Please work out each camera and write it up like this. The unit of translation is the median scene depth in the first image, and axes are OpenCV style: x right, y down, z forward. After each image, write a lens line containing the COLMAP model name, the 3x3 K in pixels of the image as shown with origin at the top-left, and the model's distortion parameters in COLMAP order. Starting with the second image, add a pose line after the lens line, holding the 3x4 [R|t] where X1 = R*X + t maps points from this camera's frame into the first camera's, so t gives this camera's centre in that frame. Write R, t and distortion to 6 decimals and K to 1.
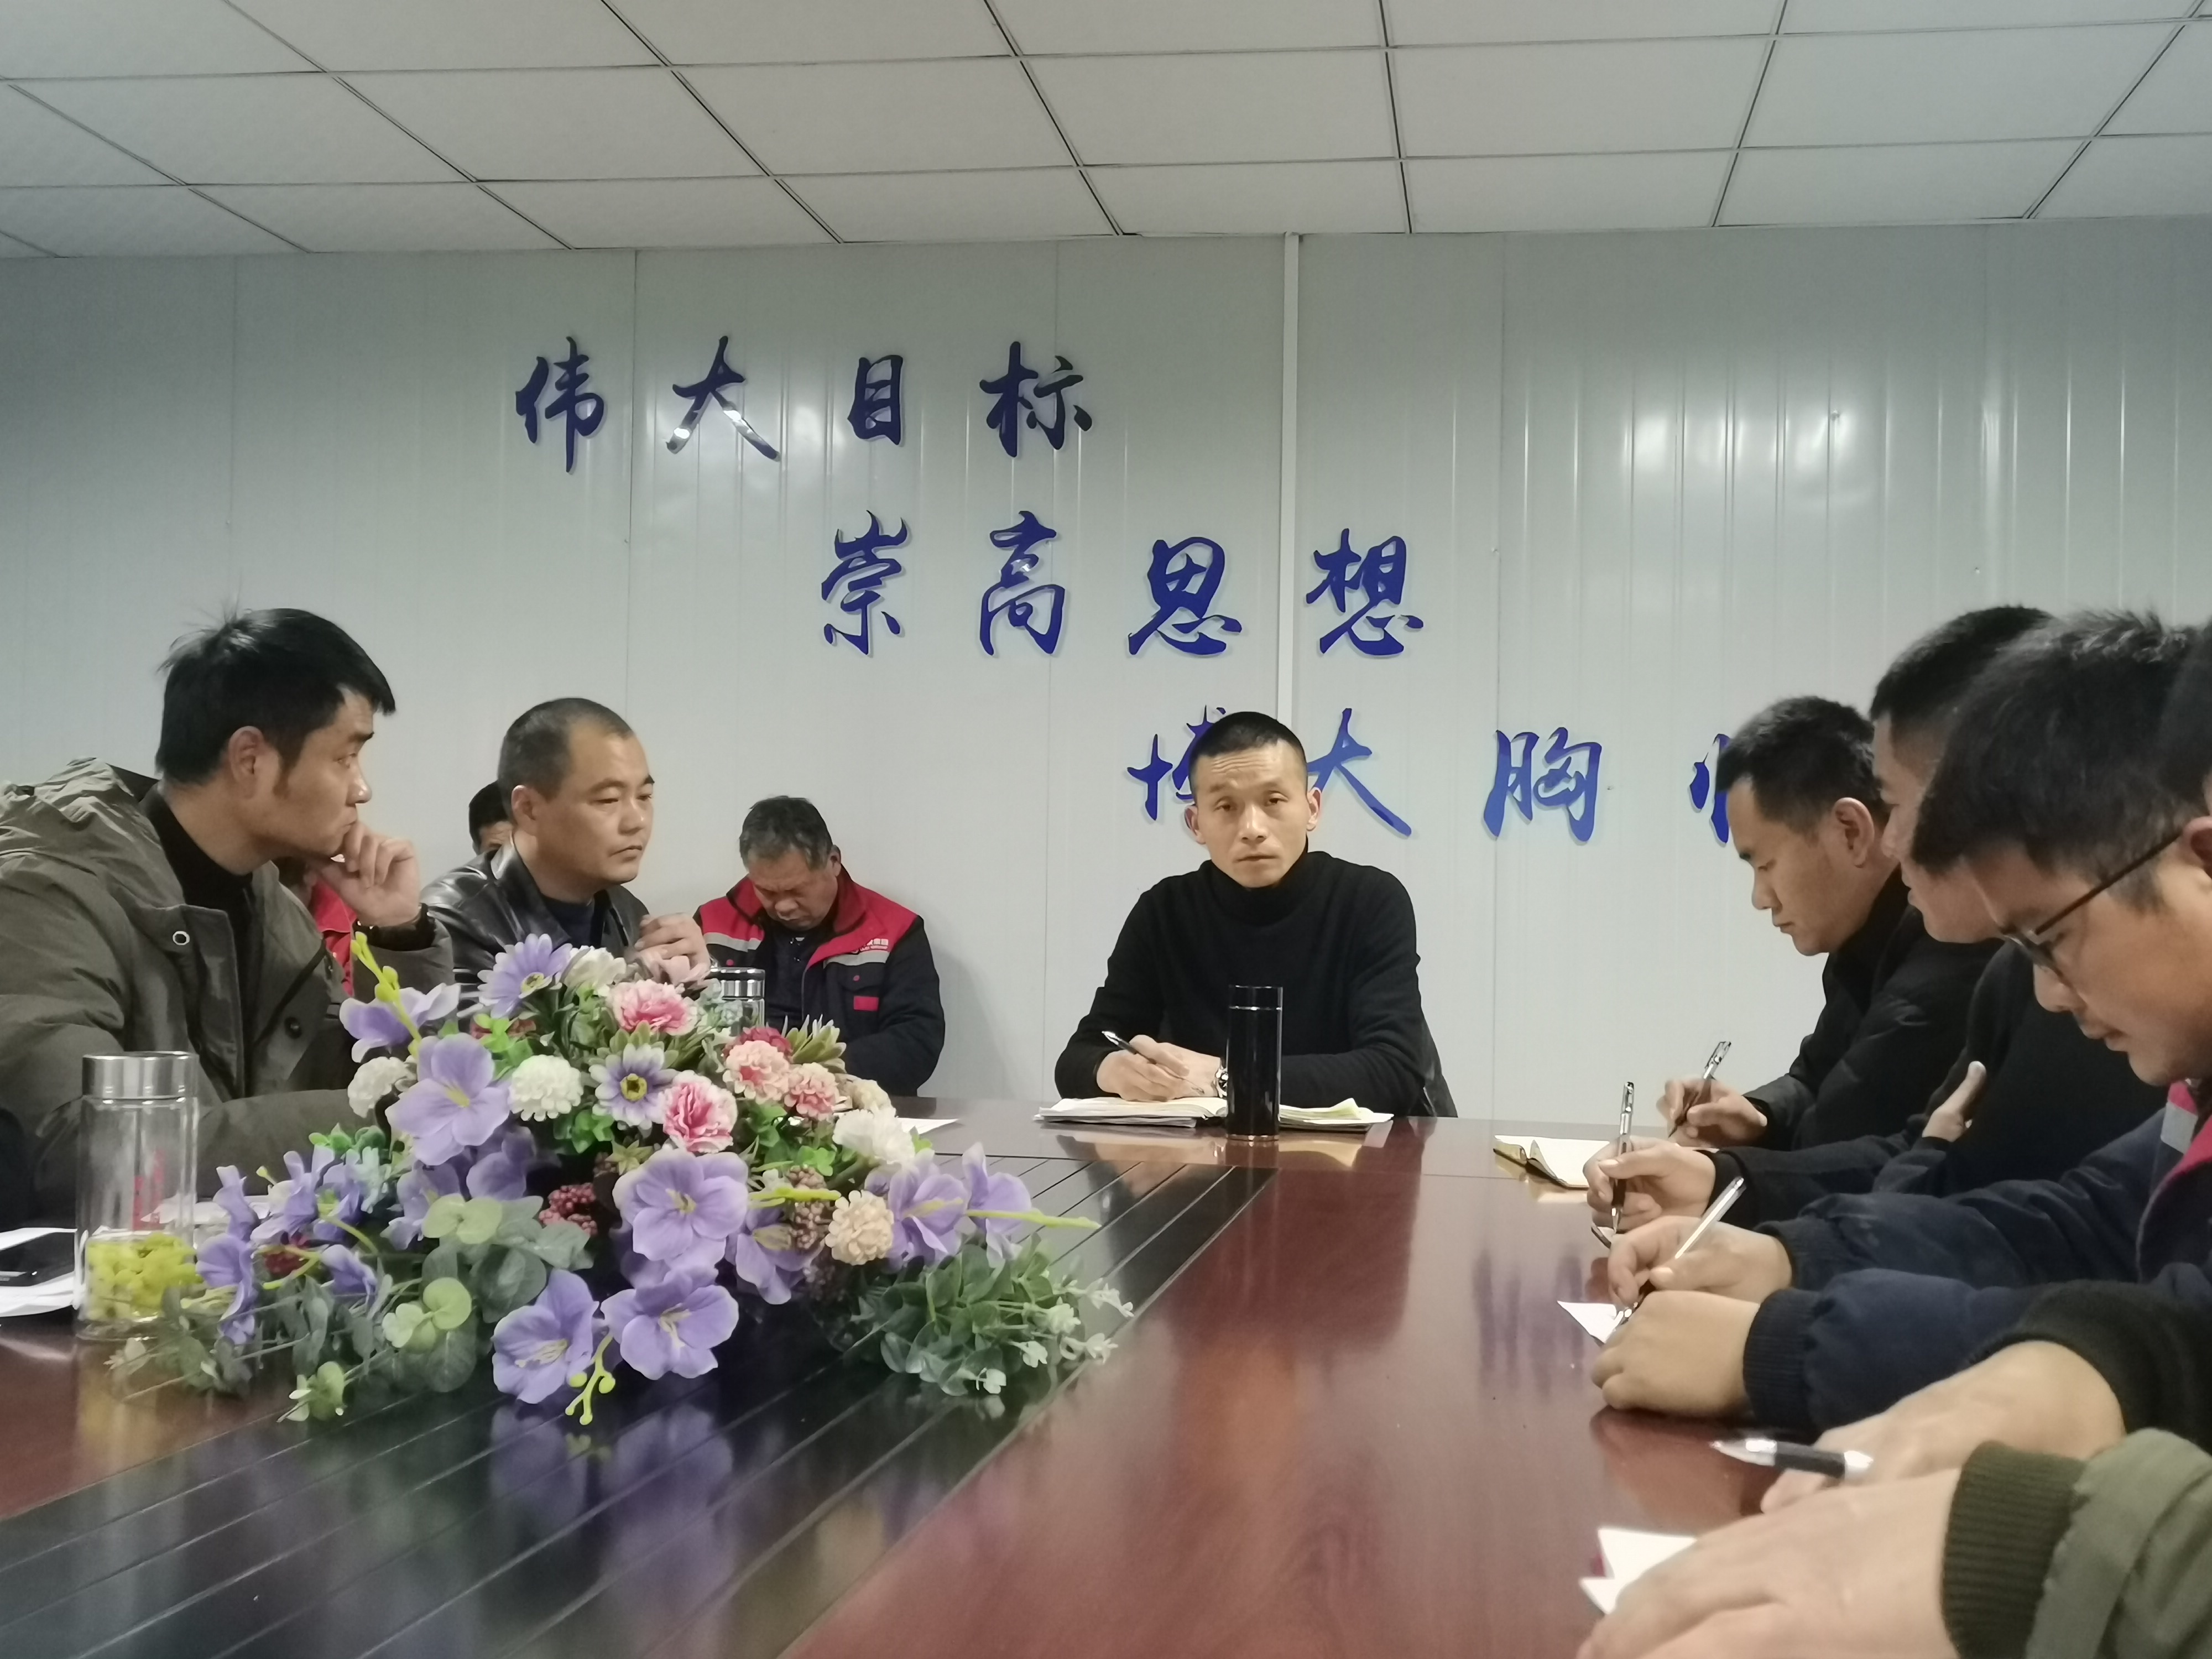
lens RADIAL K [[2506.9, 0, 1108.5], [0, 2506.9, 839.5], [0, 0, 1]] dist [0.014649, 0.000000]
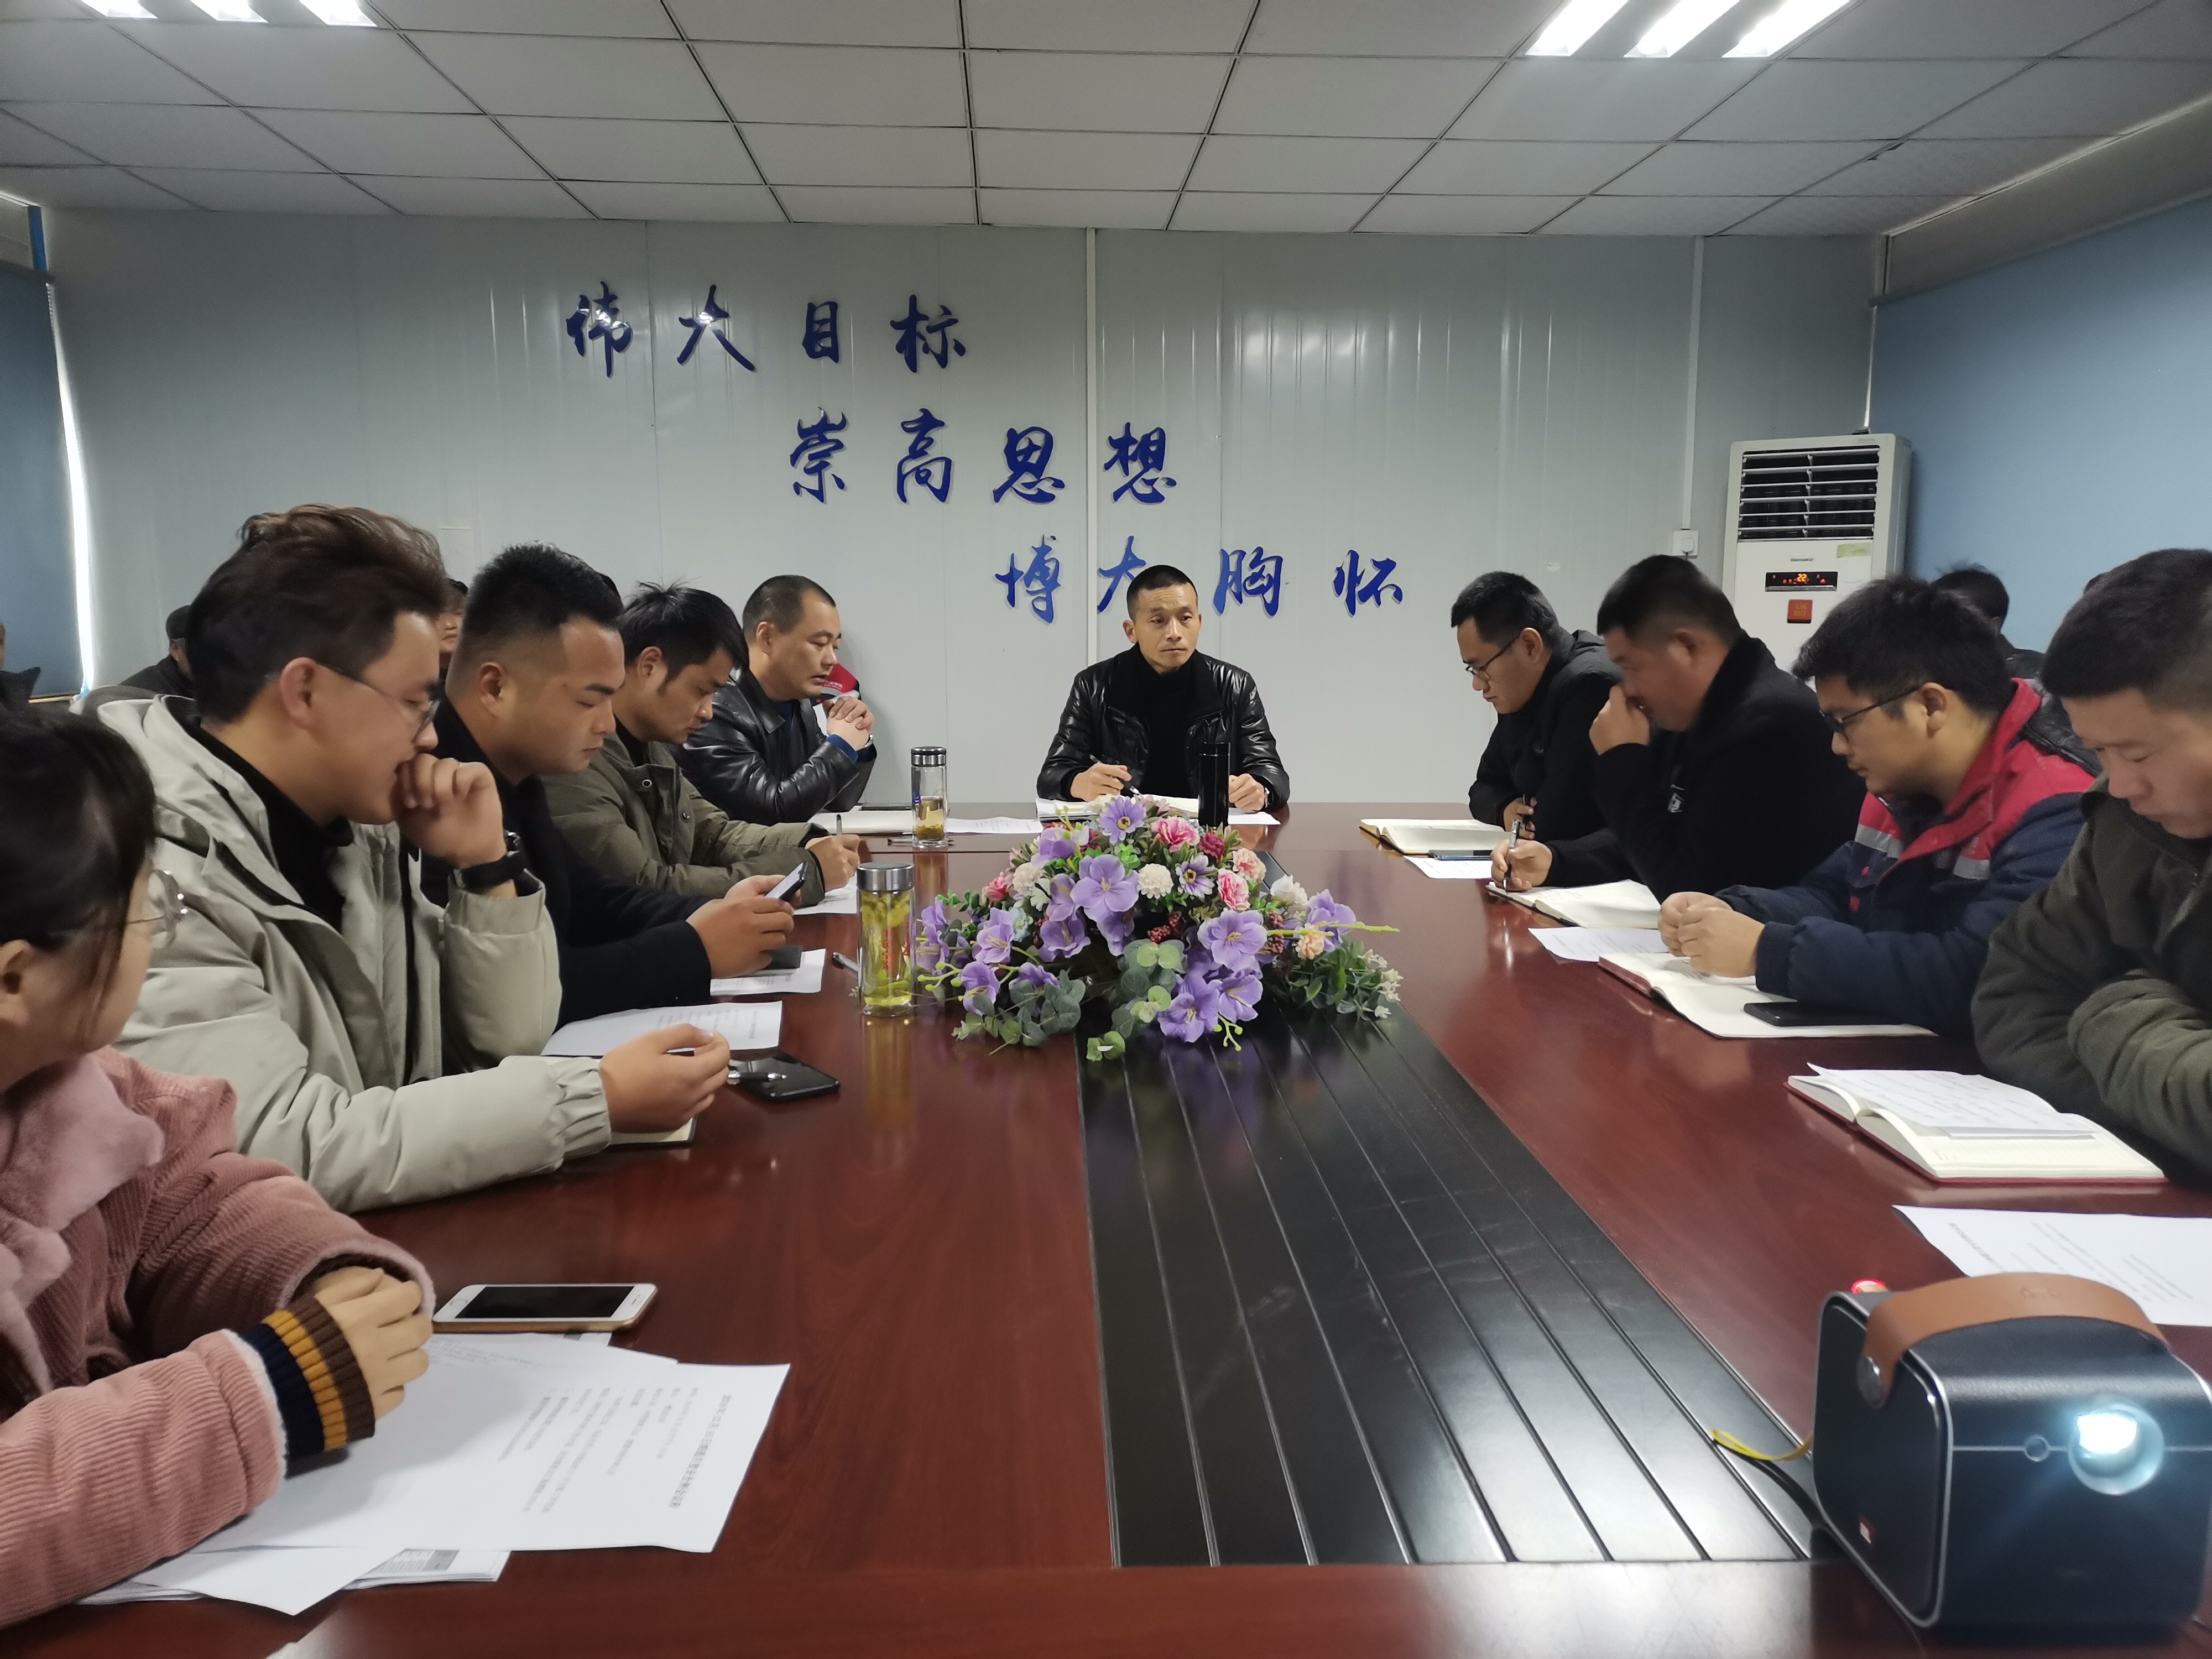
lens RADIAL K [[1634.4, 0, 1122.0], [0, 1634.4, 834.7], [0, 0, 1]] dist [0.029602, -0.011051]
pose [[0.976310, -0.050829, 0.210323, -0.142743], [0.014556, 0.985244, 0.170534, -0.042015], [-0.215887, -0.163433, 0.962643, -0.055341]]
